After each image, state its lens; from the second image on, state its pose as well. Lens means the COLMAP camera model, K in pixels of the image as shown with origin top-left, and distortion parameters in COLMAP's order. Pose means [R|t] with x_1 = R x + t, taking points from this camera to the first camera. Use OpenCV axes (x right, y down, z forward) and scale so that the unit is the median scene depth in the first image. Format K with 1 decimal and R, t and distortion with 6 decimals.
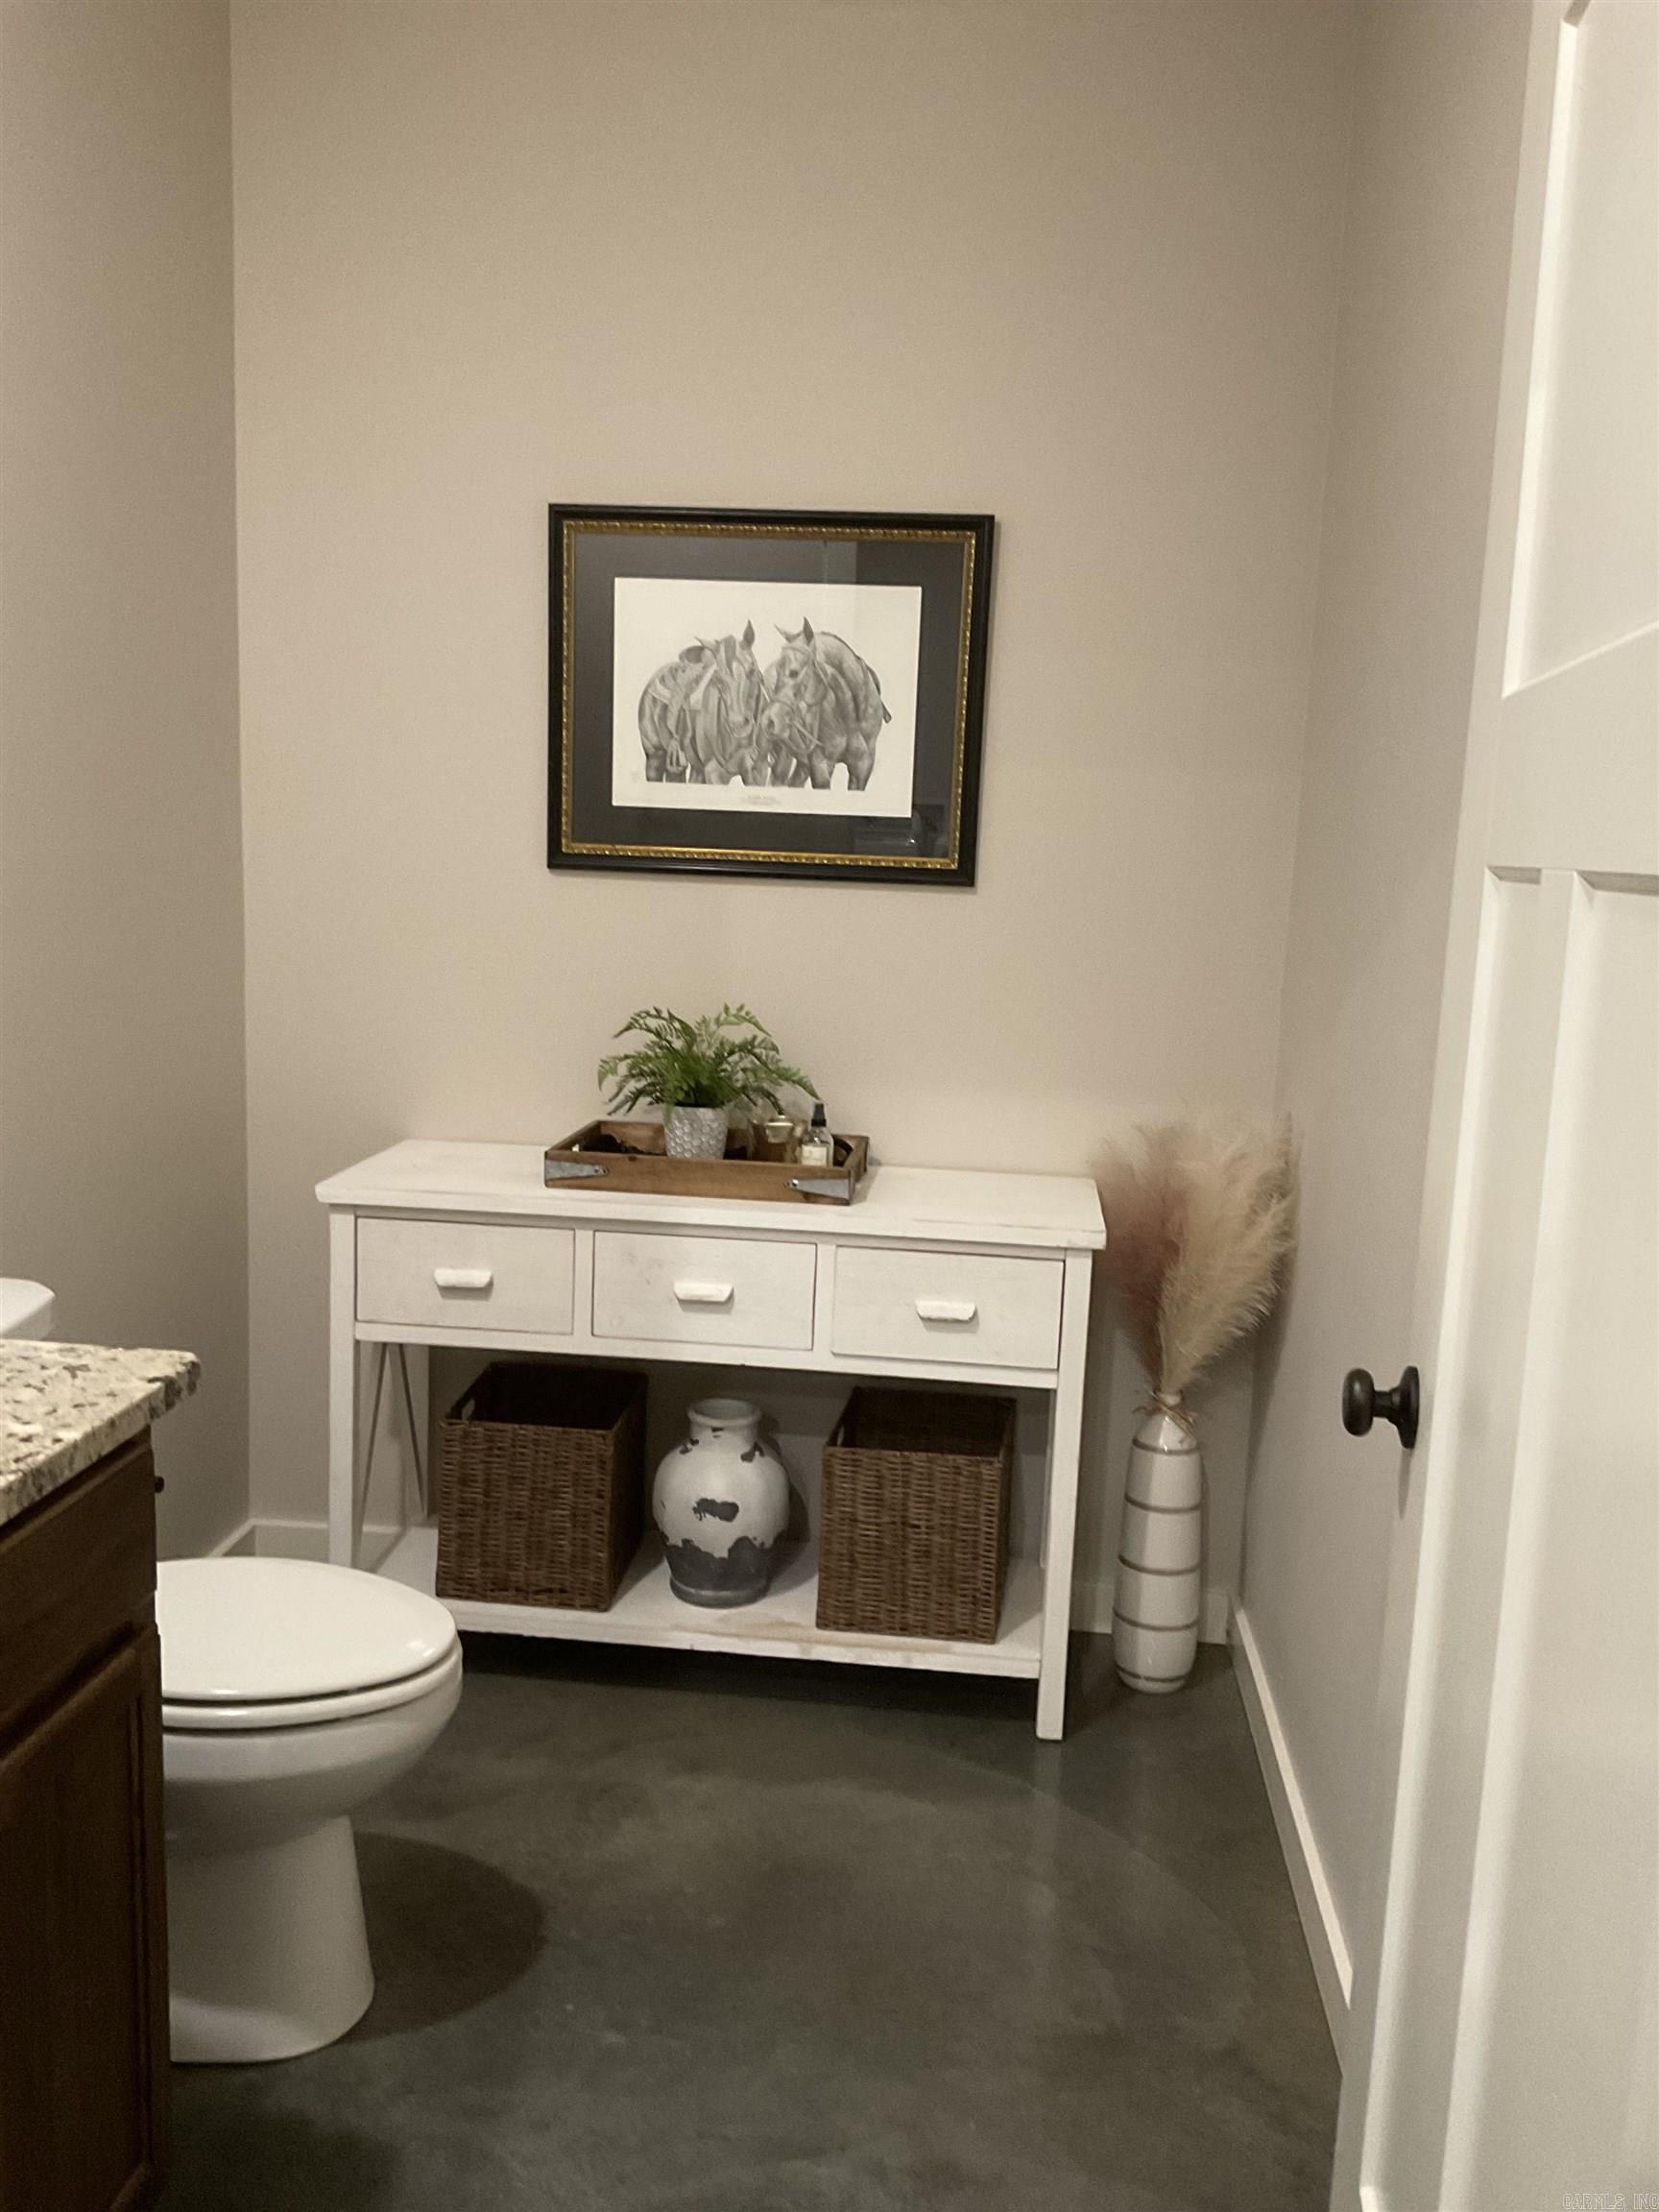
lens RADIAL K [[2022.3, 0, 829.5], [0, 2022.3, 1106.0], [0, 0, 1]] dist [0.095071, -0.213662]
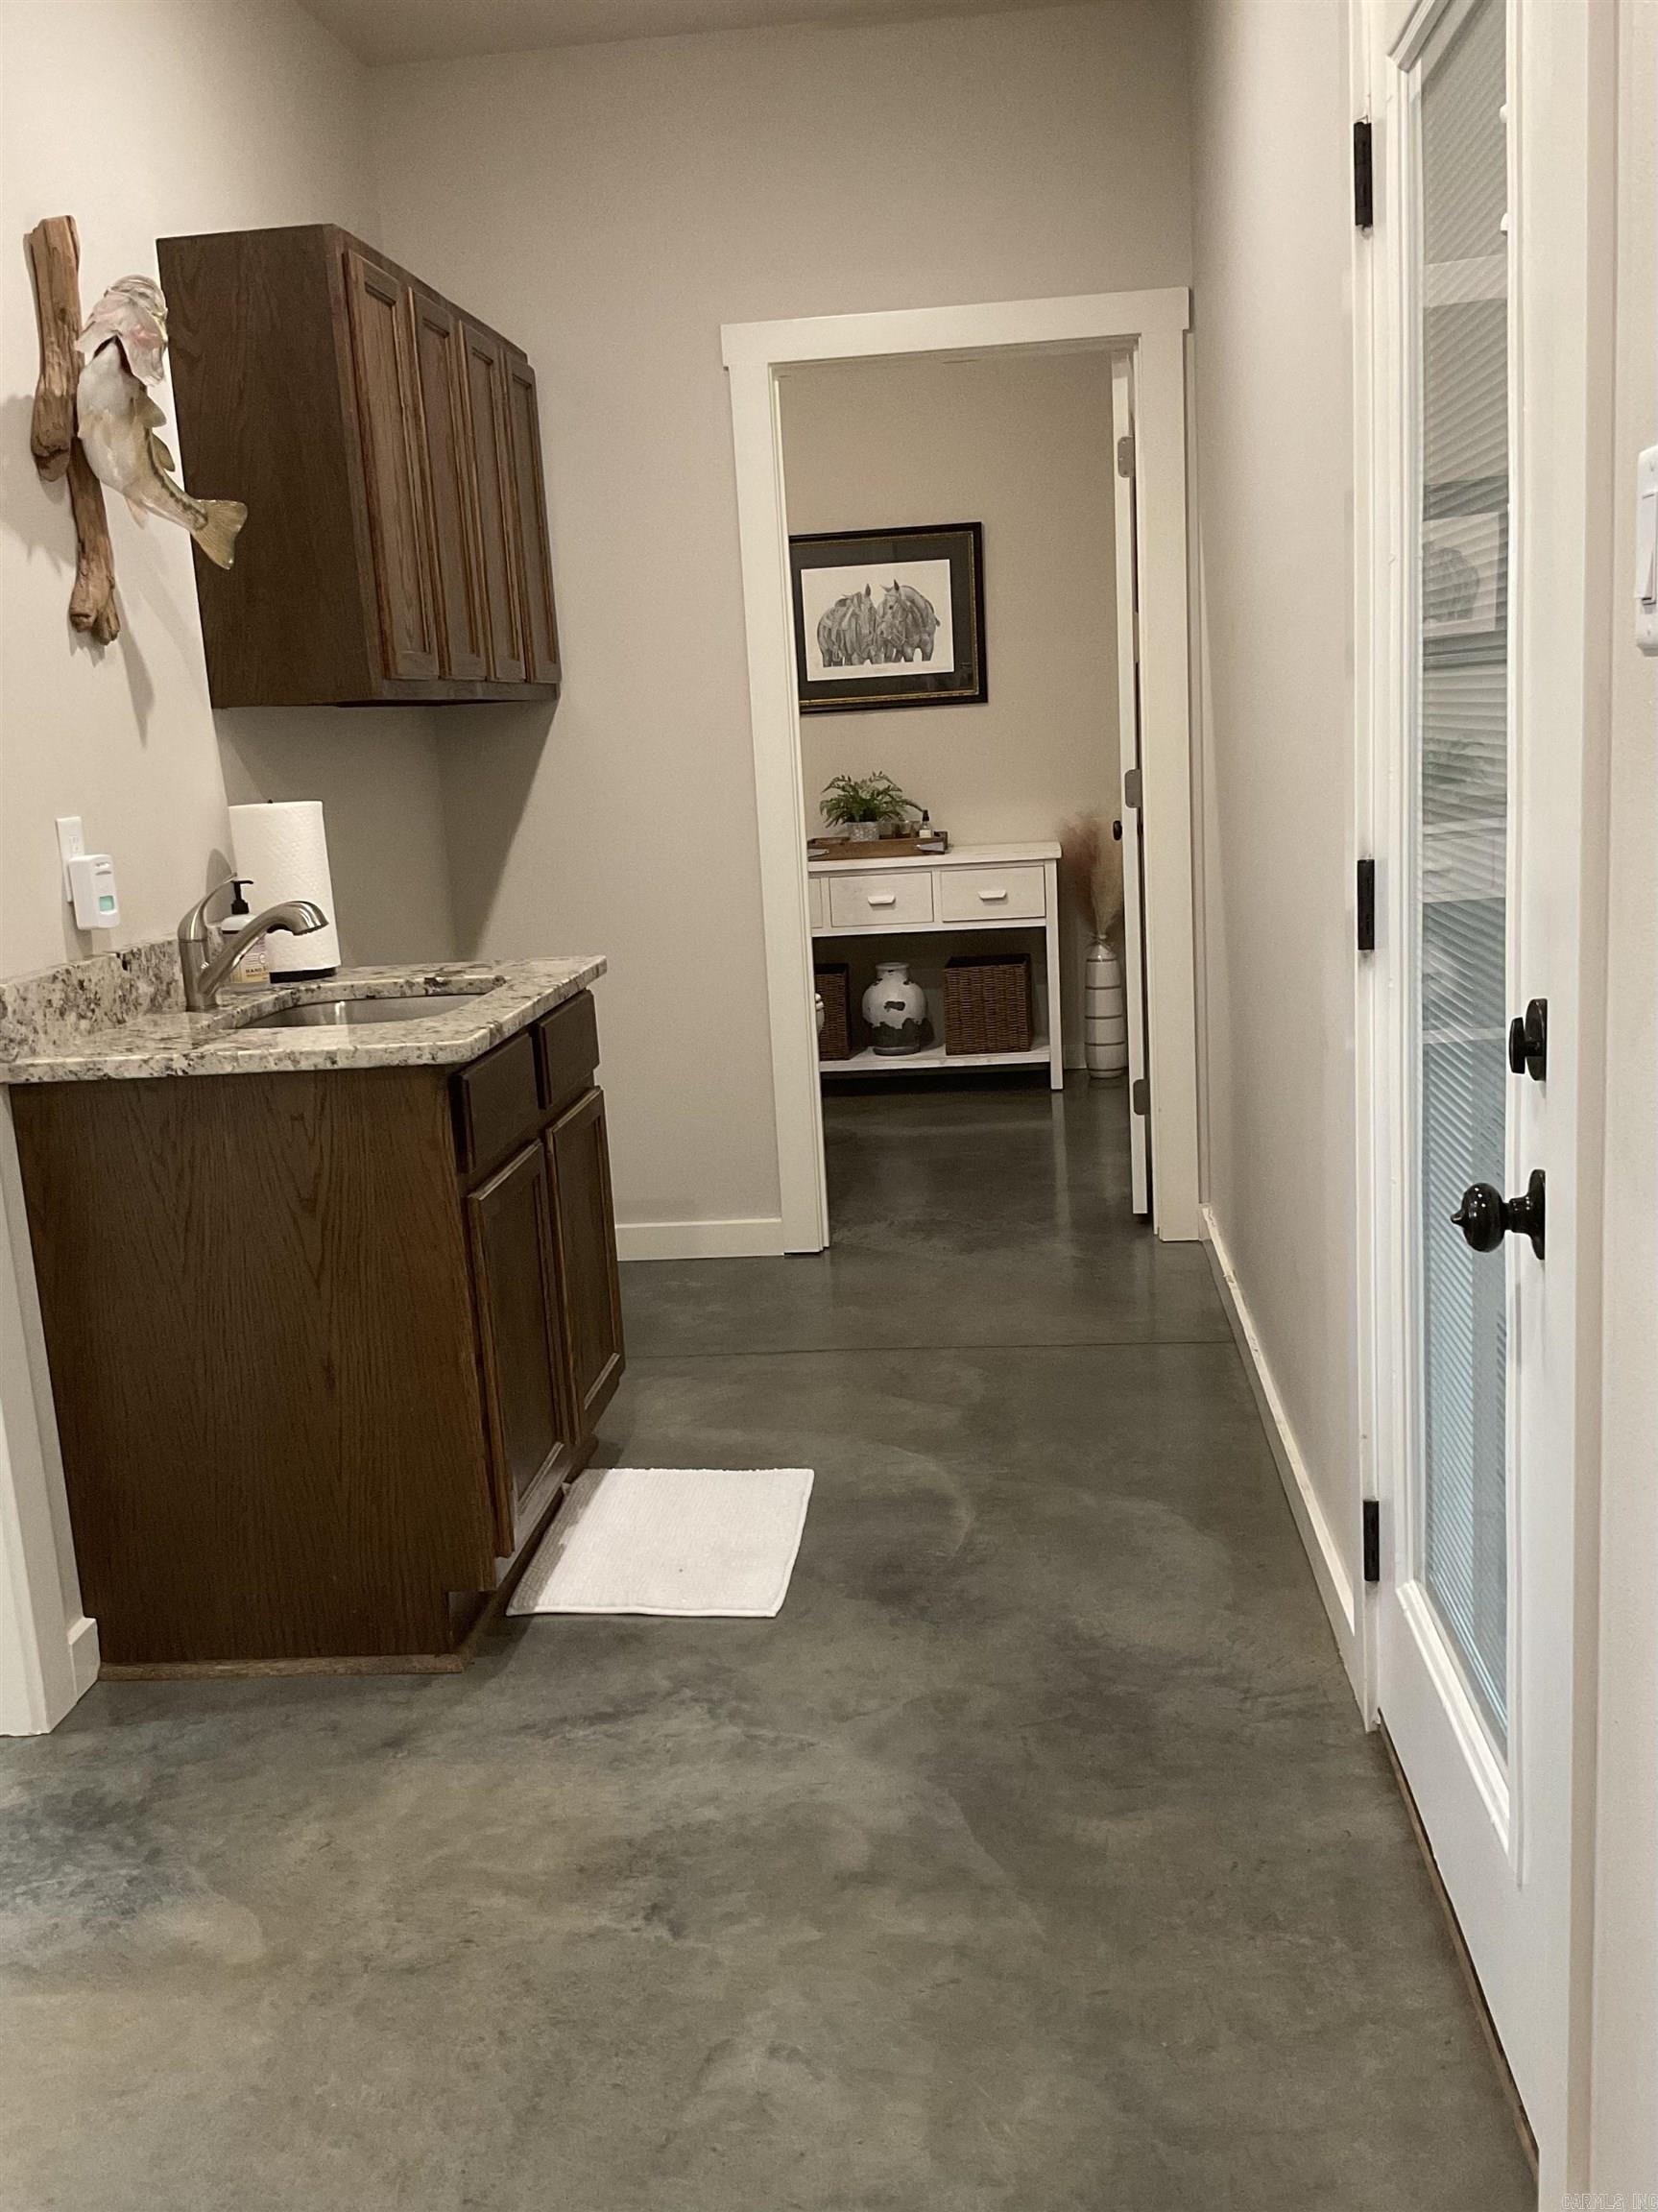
lens RADIAL K [[2022.3, 0, 829.0], [0, 2022.3, 1106.0], [0, 0, 1]] dist [0.095071, -0.213662]
pose [[0.995158, -0.096871, -0.016621, -0.095743], [0.097700, 0.993423, 0.059708, 0.162394], [0.010728, -0.061043, 0.998077, -1.100838]]
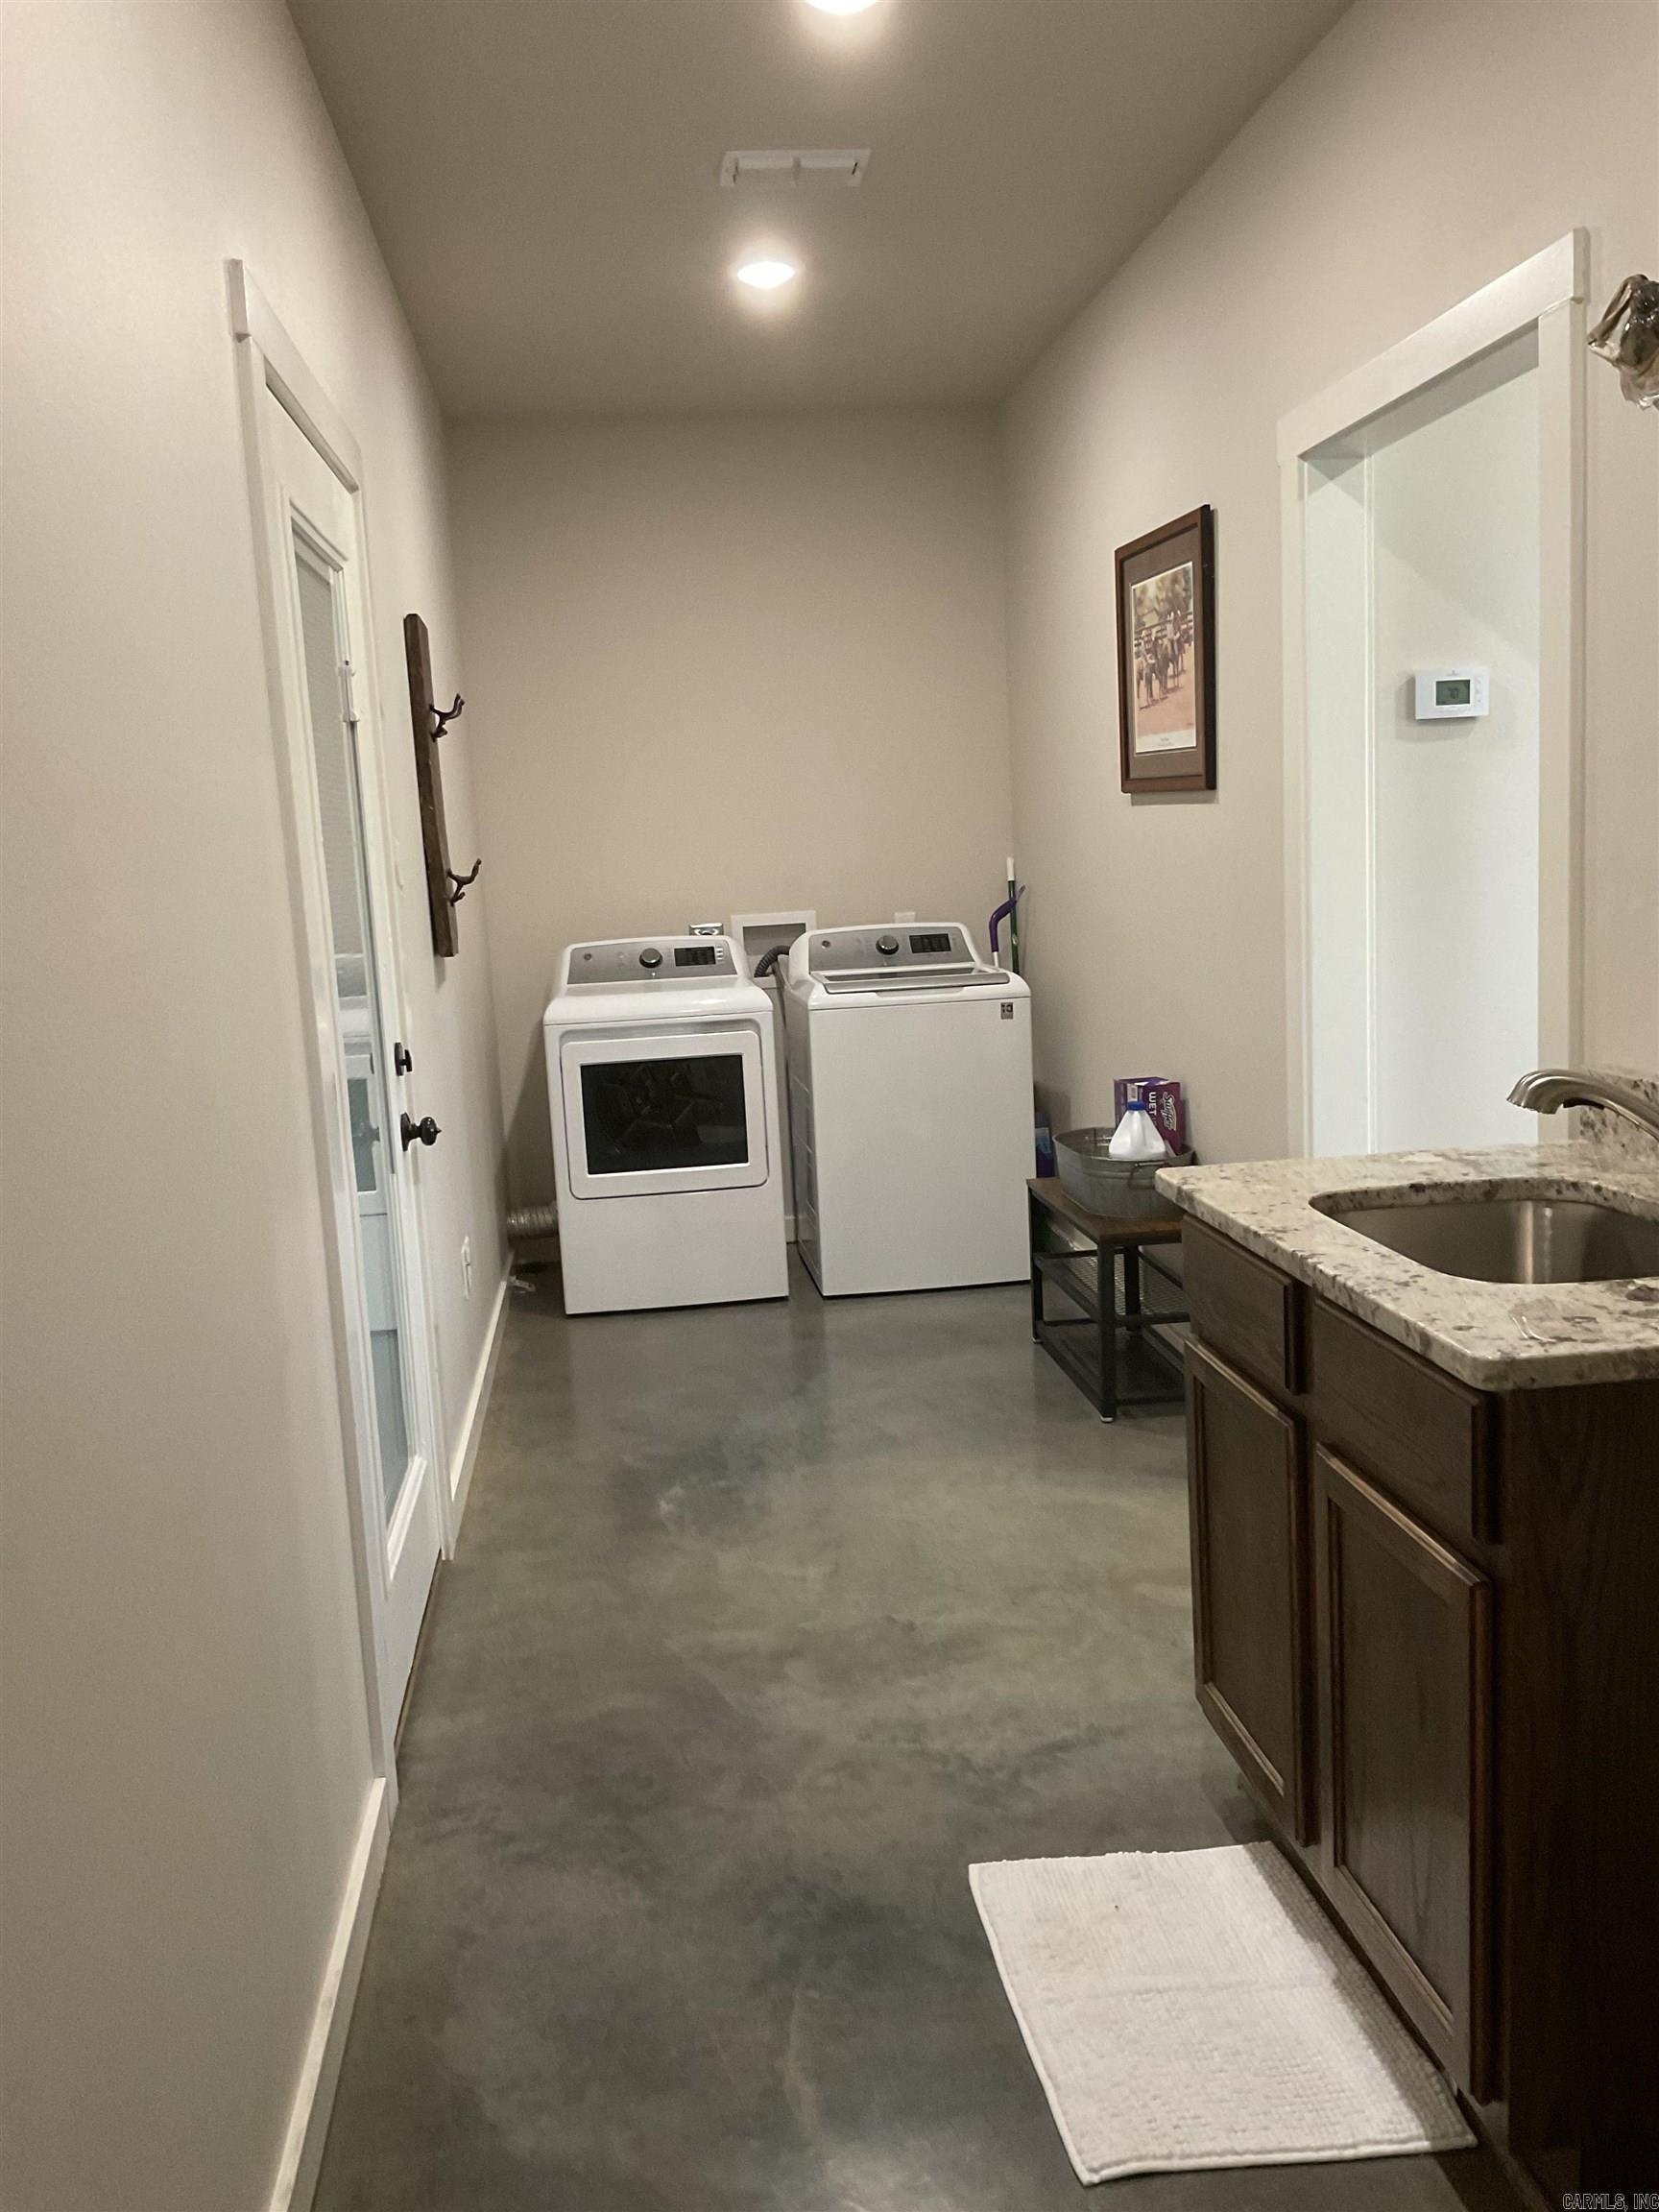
lens RADIAL K [[2022.3, 0, 829.5], [0, 2022.3, 1106.0], [0, 0, 1]] dist [0.095071, -0.213662]
pose [[-0.979448, 0.046672, -0.196222, 0.386651], [-0.003464, 0.968823, 0.247728, -0.606022], [0.201667, 0.243317, -0.948751, 4.281500]]
